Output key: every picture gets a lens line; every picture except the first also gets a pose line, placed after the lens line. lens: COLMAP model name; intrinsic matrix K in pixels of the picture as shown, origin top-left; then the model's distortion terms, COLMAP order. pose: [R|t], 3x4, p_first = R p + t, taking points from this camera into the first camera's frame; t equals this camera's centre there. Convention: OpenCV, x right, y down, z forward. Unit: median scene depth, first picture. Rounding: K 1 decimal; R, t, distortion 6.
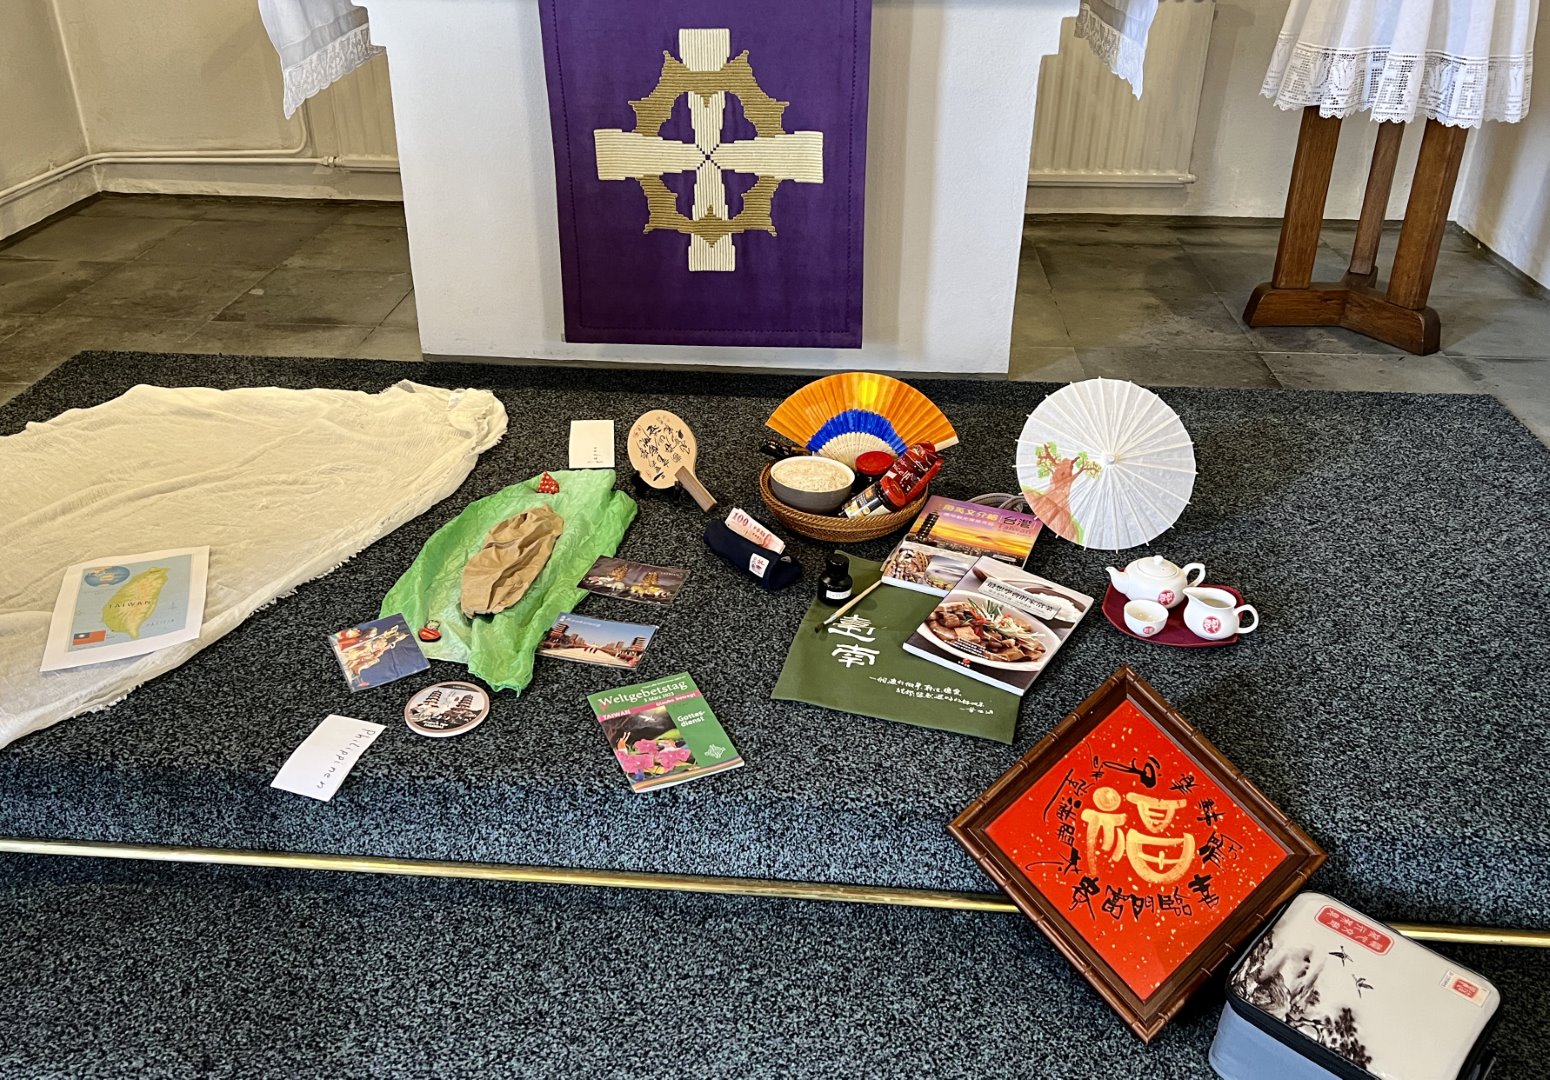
lens RADIAL K [[1352.8, 0, 772.7], [0, 1352.8, 516.9], [0, 0, 1]] dist [0.116817, -0.158877]
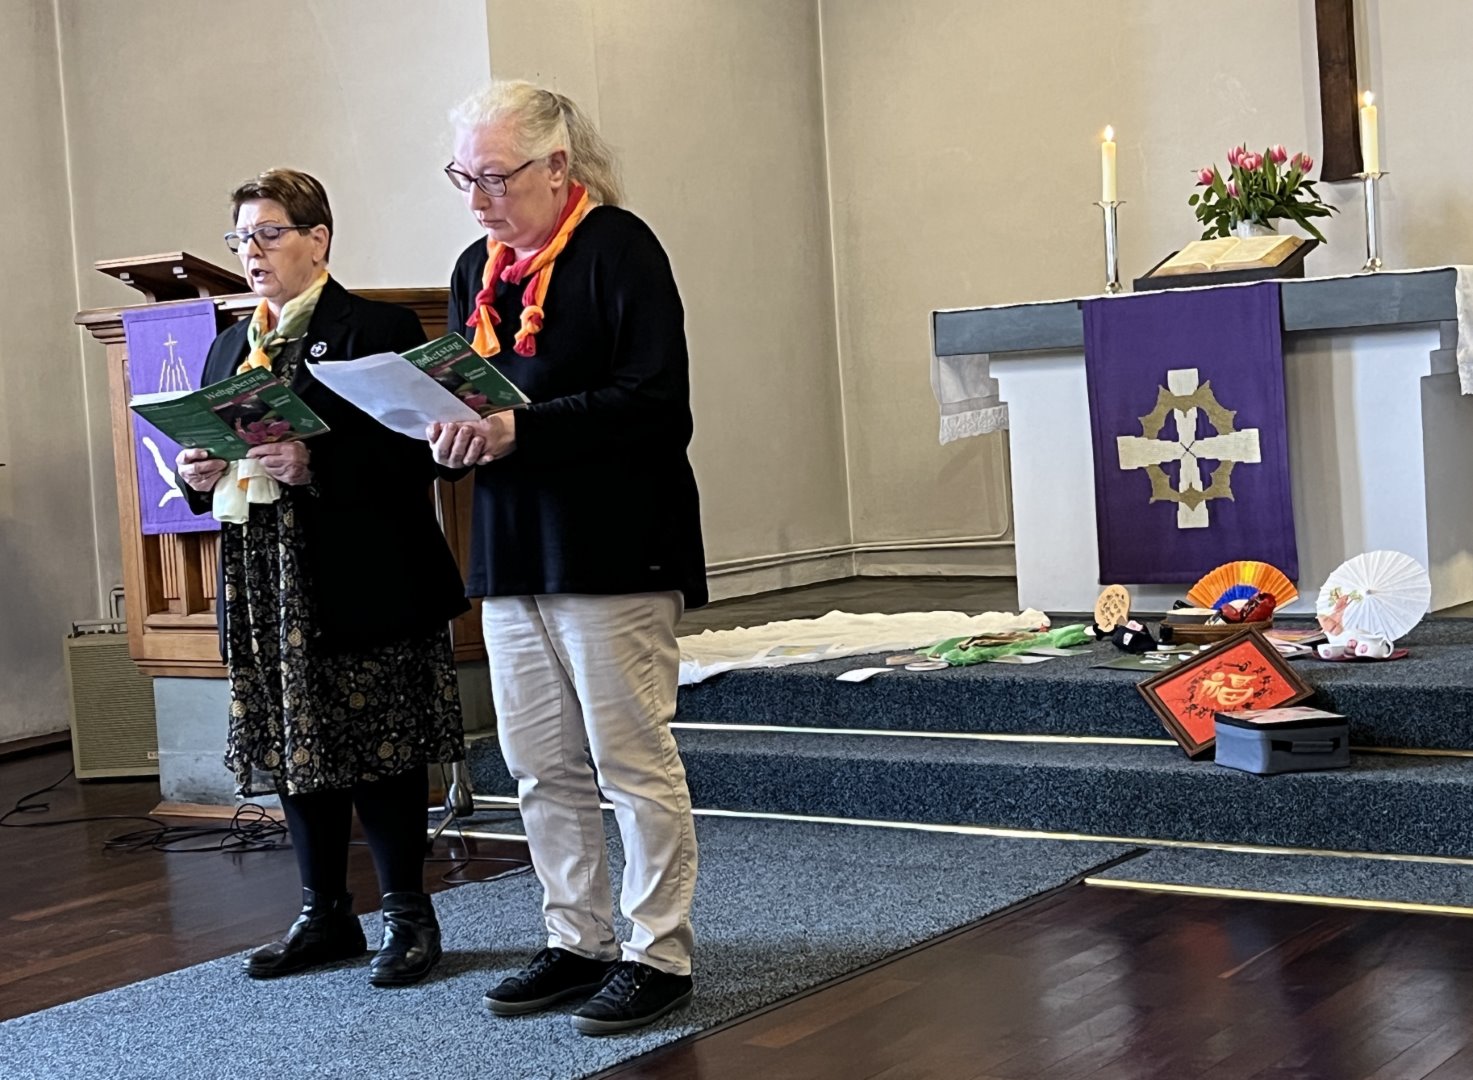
lens RADIAL K [[2453.0, 0, 736.5], [0, 2453.0, 540.0], [0, 0, 1]] dist [0.027324, 0.018354]
pose [[0.860787, -0.027479, -0.508223, 0.895878], [-0.171641, 0.924375, -0.340691, 0.832894], [0.479150, 0.380495, 0.790973, -1.334324]]
